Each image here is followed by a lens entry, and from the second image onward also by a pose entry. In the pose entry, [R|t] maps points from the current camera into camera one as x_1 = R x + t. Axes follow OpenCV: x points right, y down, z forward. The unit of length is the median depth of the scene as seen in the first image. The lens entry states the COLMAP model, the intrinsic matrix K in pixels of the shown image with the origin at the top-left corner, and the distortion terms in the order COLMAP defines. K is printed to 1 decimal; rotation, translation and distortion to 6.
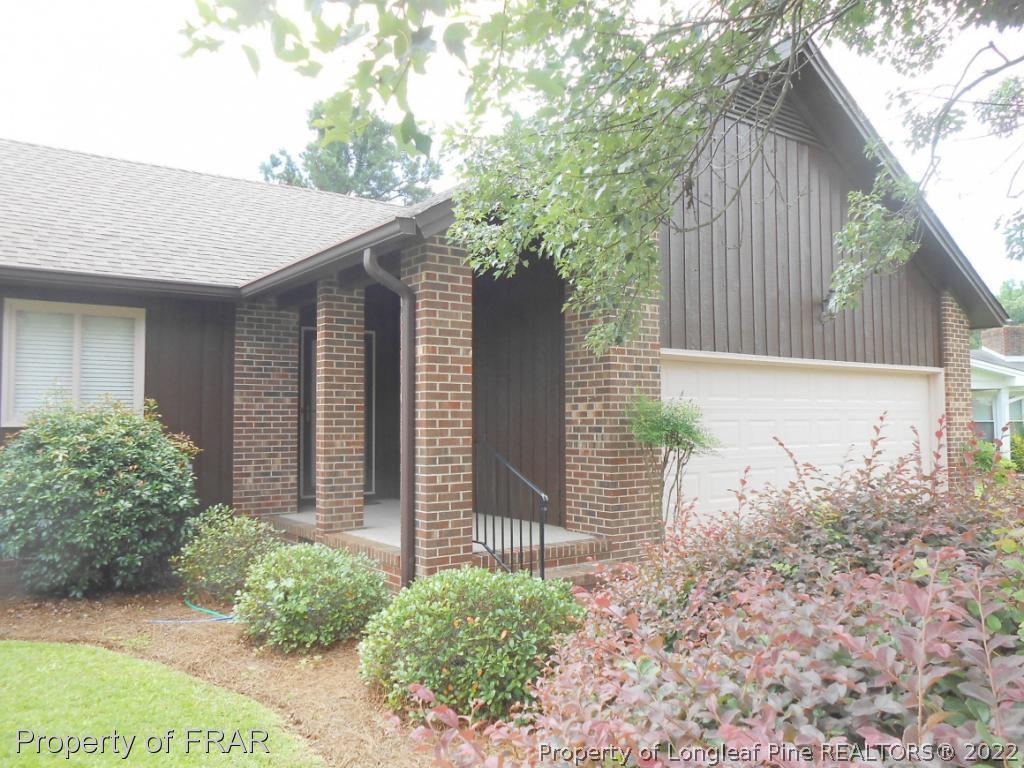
lens RADIAL K [[793.7, 0, 512.0], [0, 793.7, 384.0], [0, 0, 1]] dist [-0.008617, 0.007155]
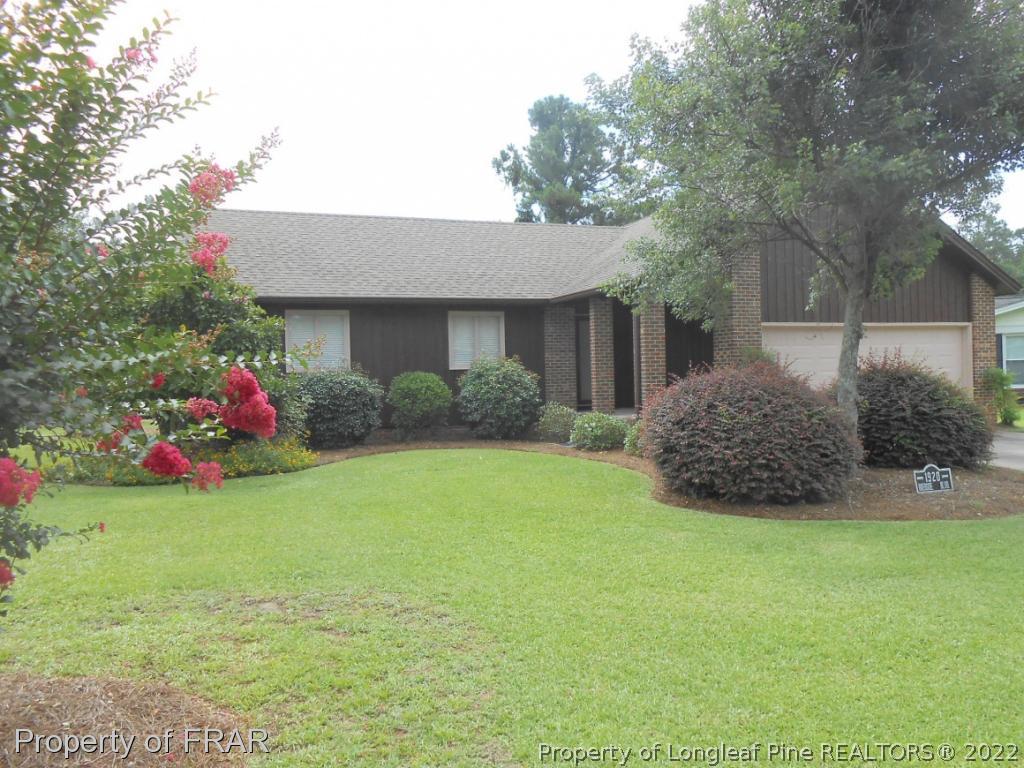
lens RADIAL K [[793.7, 0, 512.0], [0, 793.7, 384.0], [0, 0, 1]] dist [-0.008617, 0.007155]
pose [[0.966199, -0.017335, -0.257215, 0.063637], [0.032811, 0.997892, 0.055999, -0.016636], [0.255702, -0.062546, 0.964730, -0.767035]]
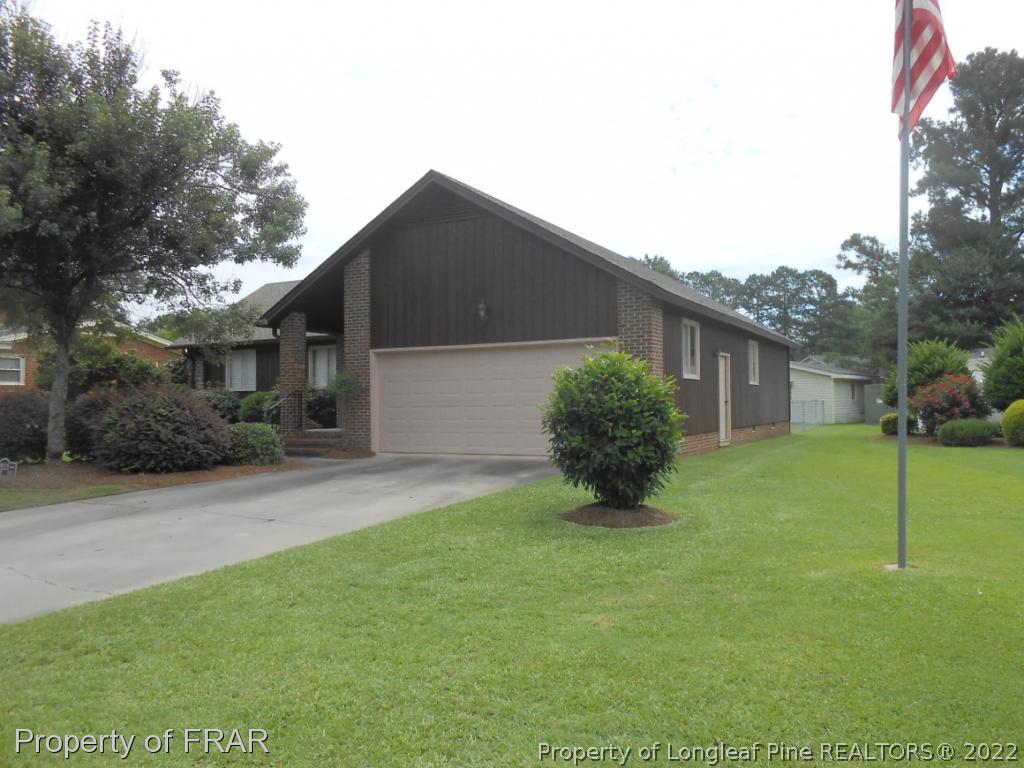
lens RADIAL K [[792.2, 0, 515.7], [0, 792.2, 406.2], [0, 0, 1]] dist [-0.024781, 0.001575]
pose [[0.431470, 0.007228, -0.902098, 1.653225], [0.052286, 0.998087, 0.033005, 0.042610], [0.900611, -0.061407, 0.430266, 0.278031]]
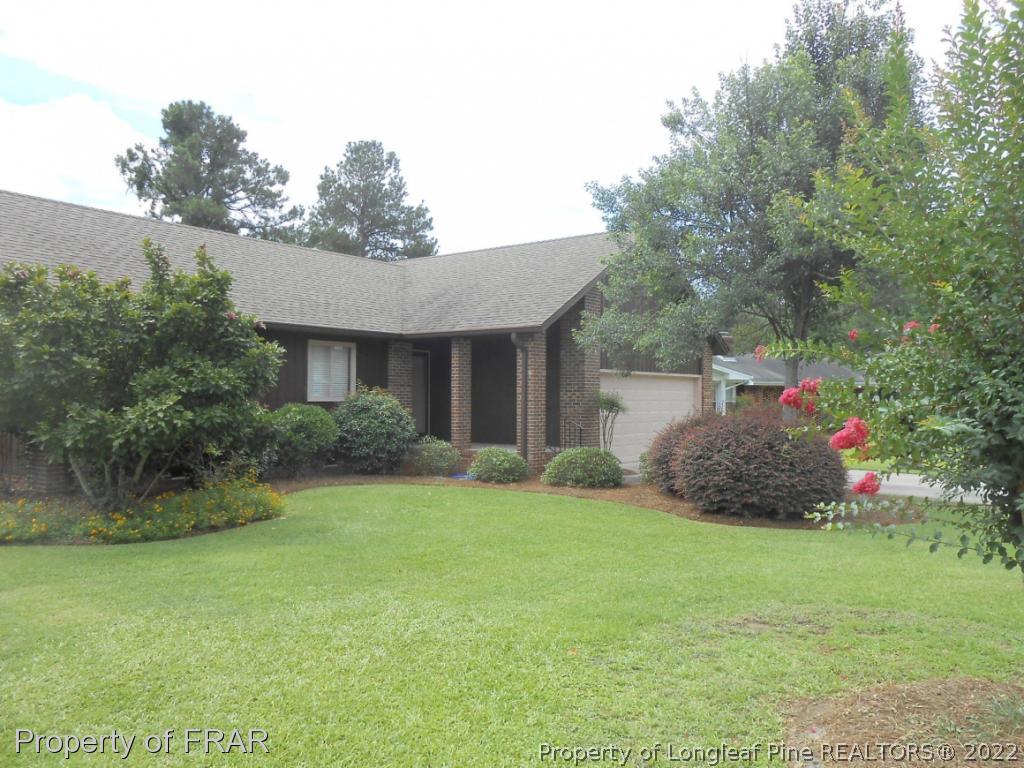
lens RADIAL K [[792.2, 0, 515.7], [0, 792.2, 406.2], [0, 0, 1]] dist [-0.024781, 0.001575]
pose [[0.953444, 0.003871, 0.301544, -0.529086], [-0.020476, 0.998441, 0.051926, -0.037096], [-0.300873, -0.055683, 0.952037, -0.808156]]
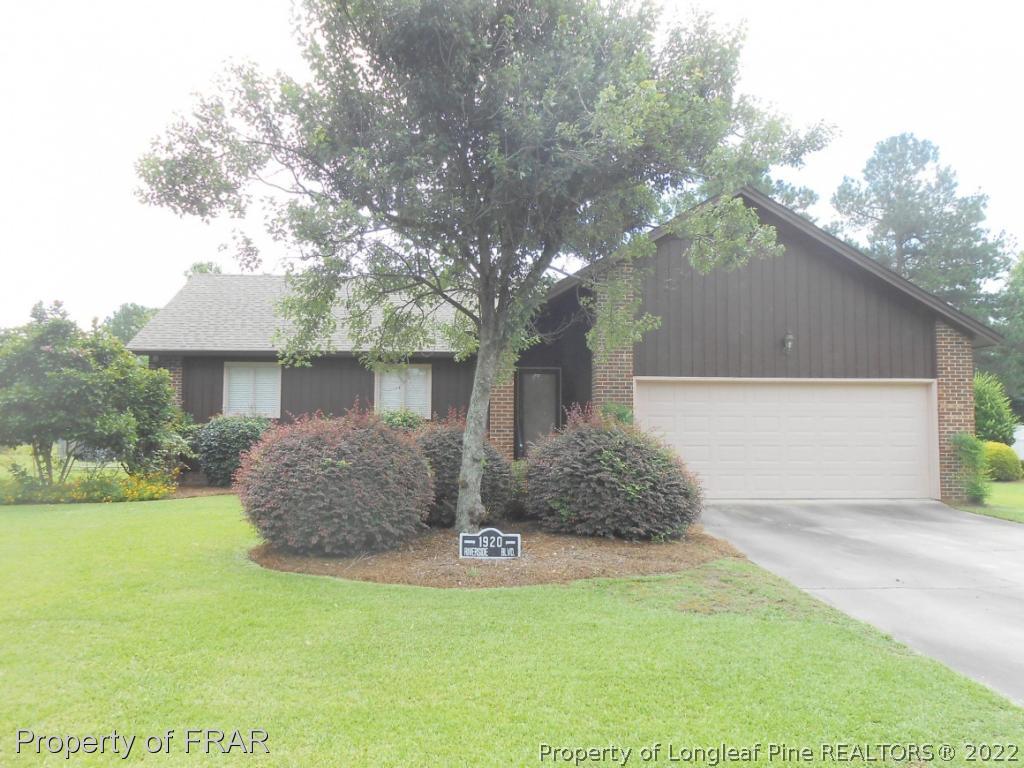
lens RADIAL K [[789.9, 0, 512.0], [0, 789.9, 384.0], [0, 0, 1]] dist [-0.016999, -0.004019]
pose [[0.831520, -0.024598, -0.554950, 0.684864], [0.015731, 0.999661, -0.020739, 0.004728], [0.555272, 0.008515, 0.831625, -0.493878]]
